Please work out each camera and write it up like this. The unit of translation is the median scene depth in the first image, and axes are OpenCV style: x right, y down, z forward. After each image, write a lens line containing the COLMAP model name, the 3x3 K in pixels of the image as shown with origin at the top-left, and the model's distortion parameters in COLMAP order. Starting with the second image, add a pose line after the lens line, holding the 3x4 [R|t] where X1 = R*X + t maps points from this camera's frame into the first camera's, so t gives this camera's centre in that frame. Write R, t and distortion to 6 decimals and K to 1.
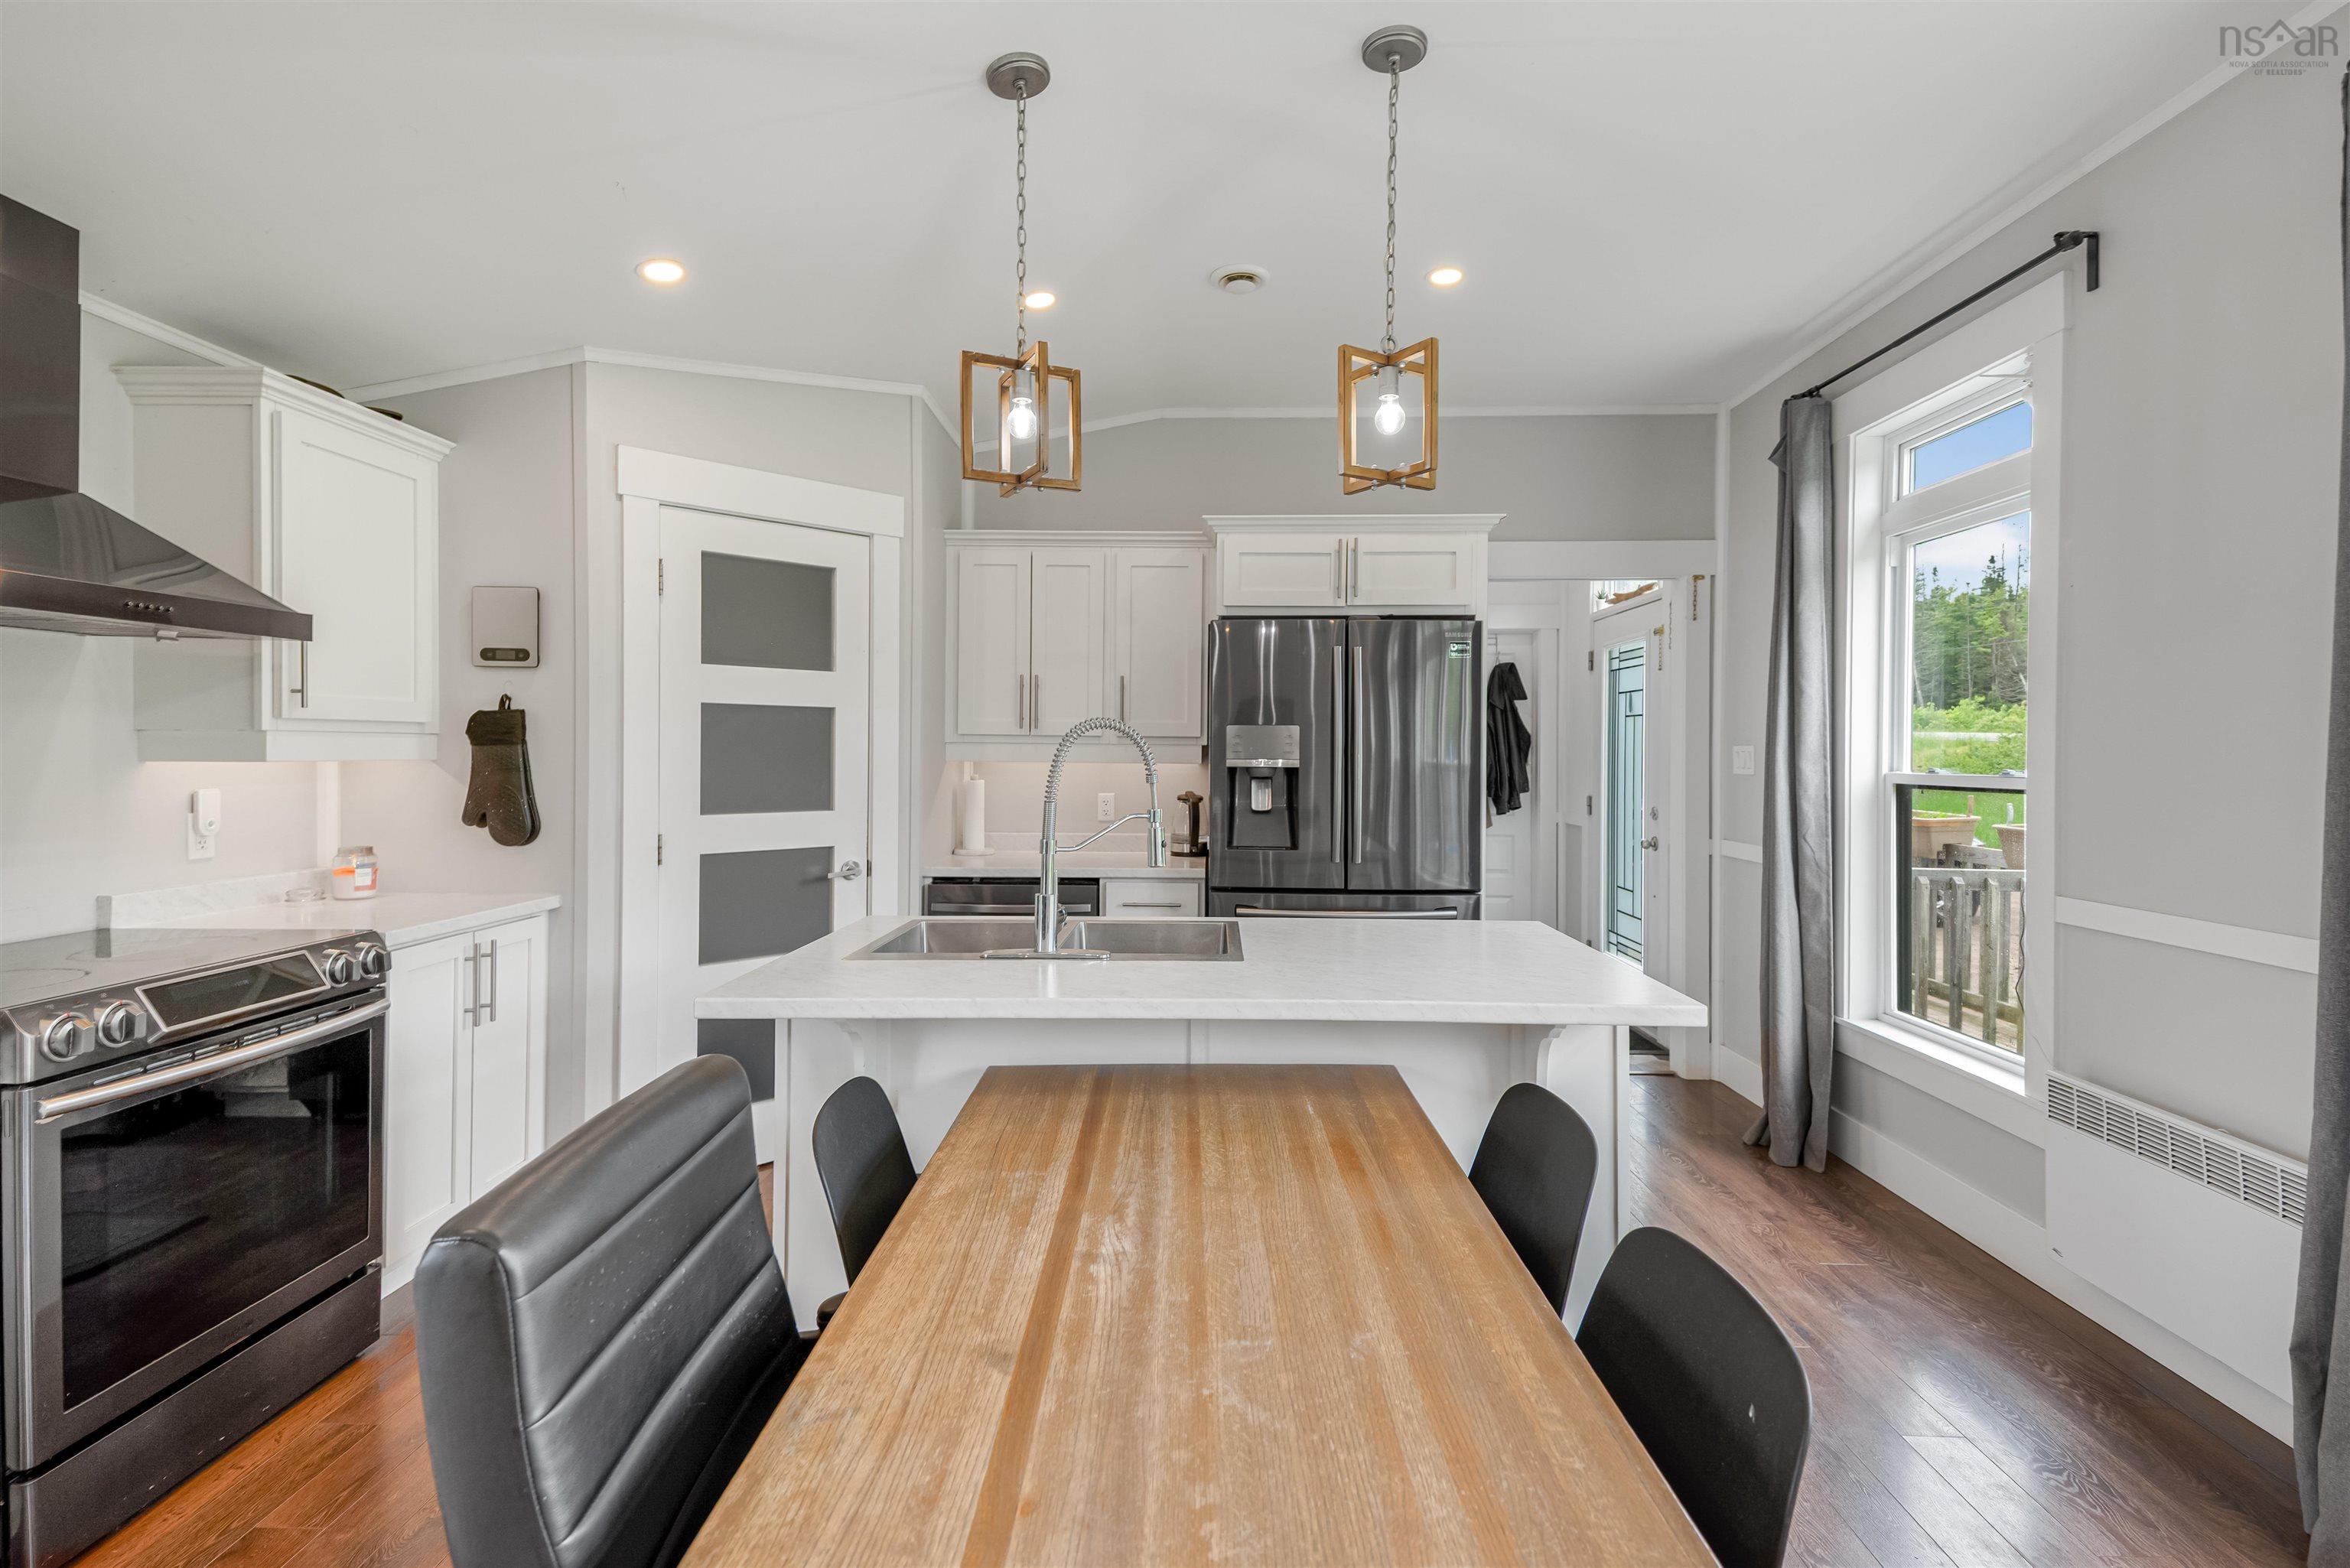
lens RADIAL K [[1097.8, 0, 1183.4], [0, 1097.8, 753.0], [0, 0, 1]] dist [0.057109, -0.026909]
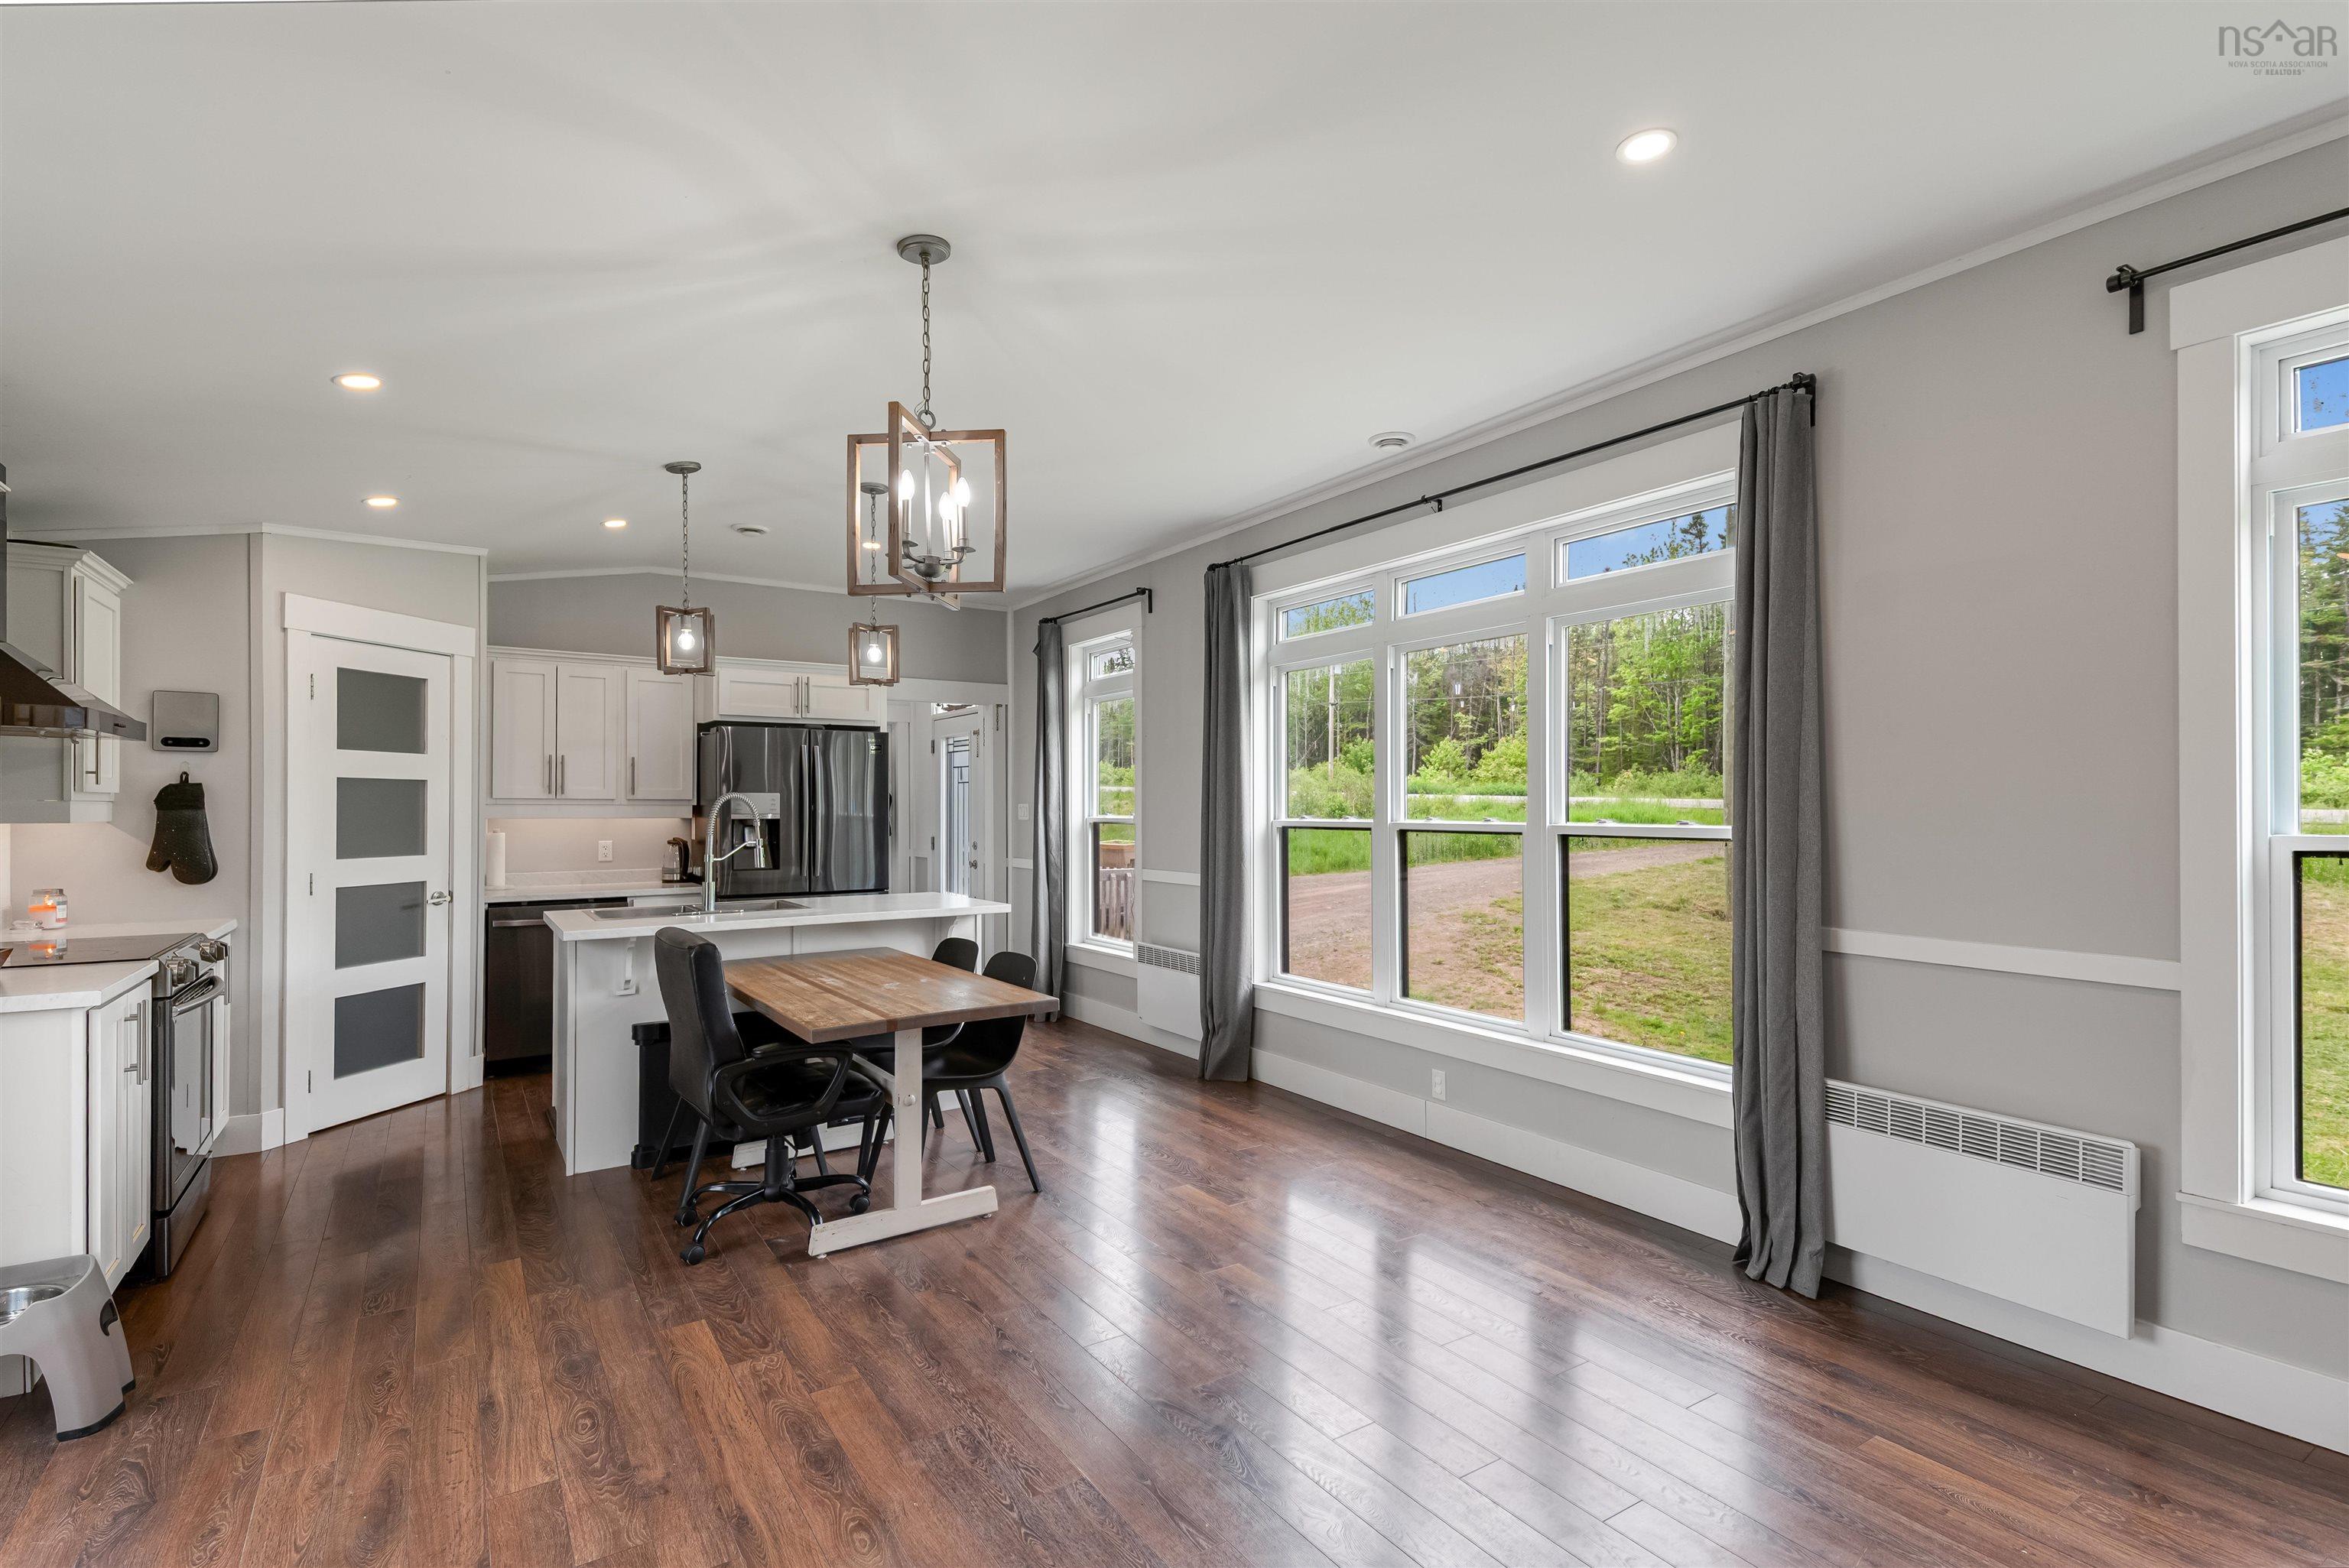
lens RADIAL K [[1111.1, 0, 1173.8], [0, 1111.1, 794.0], [0, 0, 1]] dist [0.060878, -0.030228]
pose [[0.825520, -0.000740, 0.564372, -0.401461], [0.008198, 0.999909, -0.010680, -0.001266], [-0.564313, 0.013443, 0.825451, -0.804808]]
